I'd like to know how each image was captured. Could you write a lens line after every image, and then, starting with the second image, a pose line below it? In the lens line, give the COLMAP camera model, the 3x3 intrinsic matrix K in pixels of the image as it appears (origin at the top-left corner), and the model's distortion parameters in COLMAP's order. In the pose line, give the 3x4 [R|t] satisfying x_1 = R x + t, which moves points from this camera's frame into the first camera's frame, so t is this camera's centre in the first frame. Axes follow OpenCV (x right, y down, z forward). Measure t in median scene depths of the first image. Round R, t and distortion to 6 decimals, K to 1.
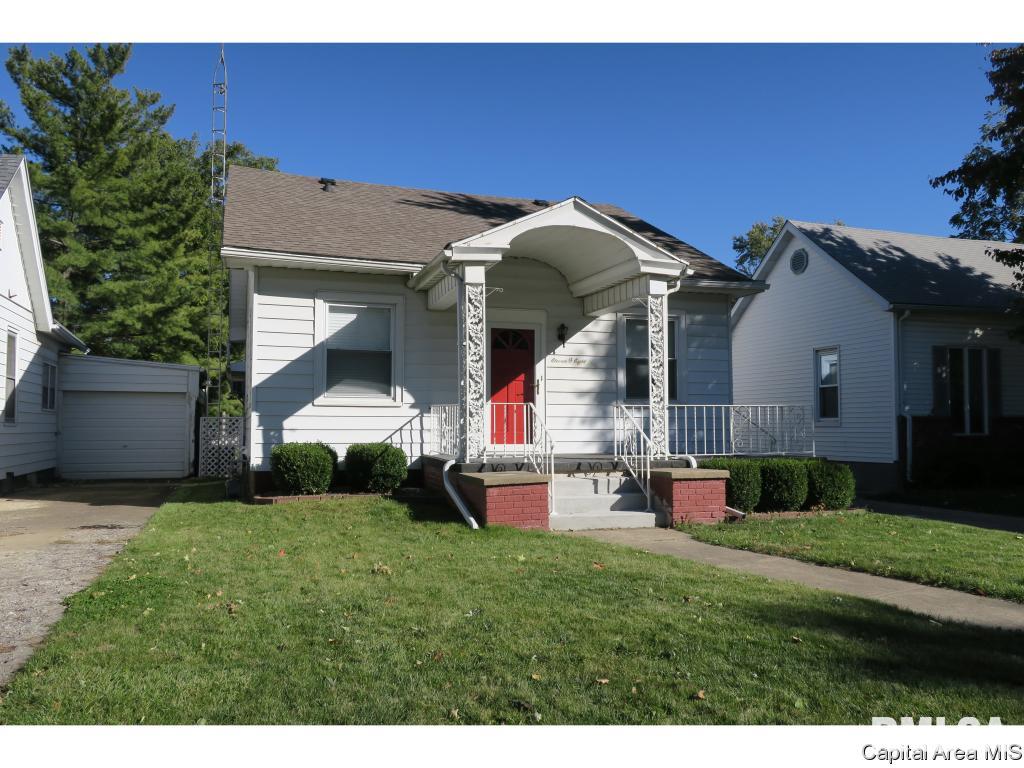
lens RADIAL K [[802.1, 0, 513.6], [0, 802.1, 386.0], [0, 0, 1]] dist [-0.000491, -0.000798]
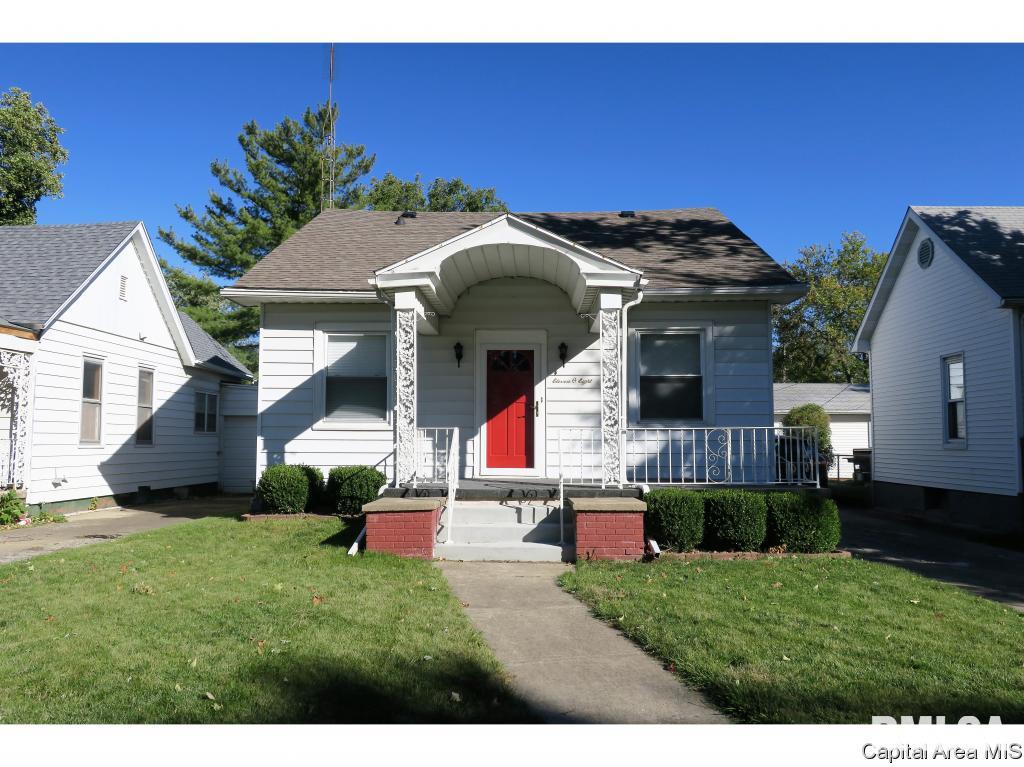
lens RADIAL K [[806.2, 0, 522.7], [0, 806.2, 382.6], [0, 0, 1]] dist [-0.000267, 0.000103]
pose [[0.936654, -0.024660, -0.349388, 0.386870], [0.016003, 0.999490, -0.027644, -0.004607], [0.349891, 0.020302, 0.936570, 0.092202]]
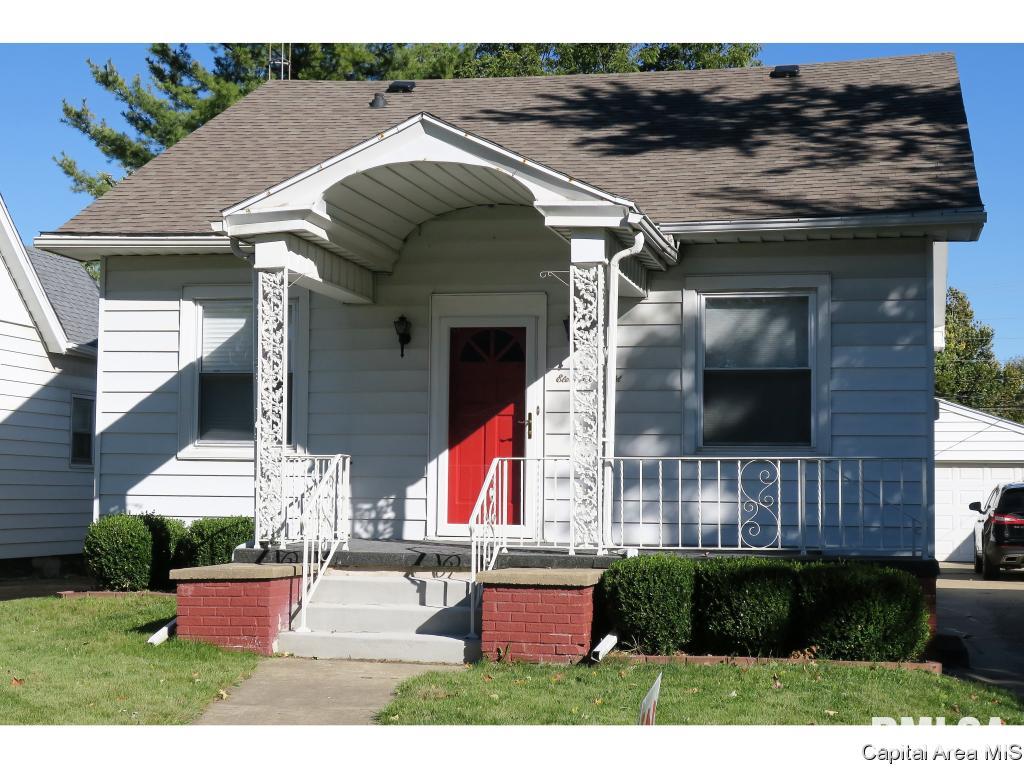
lens RADIAL K [[1683.5, 0, 556.8], [0, 1683.5, 384.7], [0, 0, 1]] dist [0.004835, -0.061398]
pose [[0.853653, -0.024882, -0.520247, 0.739655], [0.014804, 0.999614, -0.023517, -0.000104], [0.520631, 0.012374, 0.853692, -0.024415]]
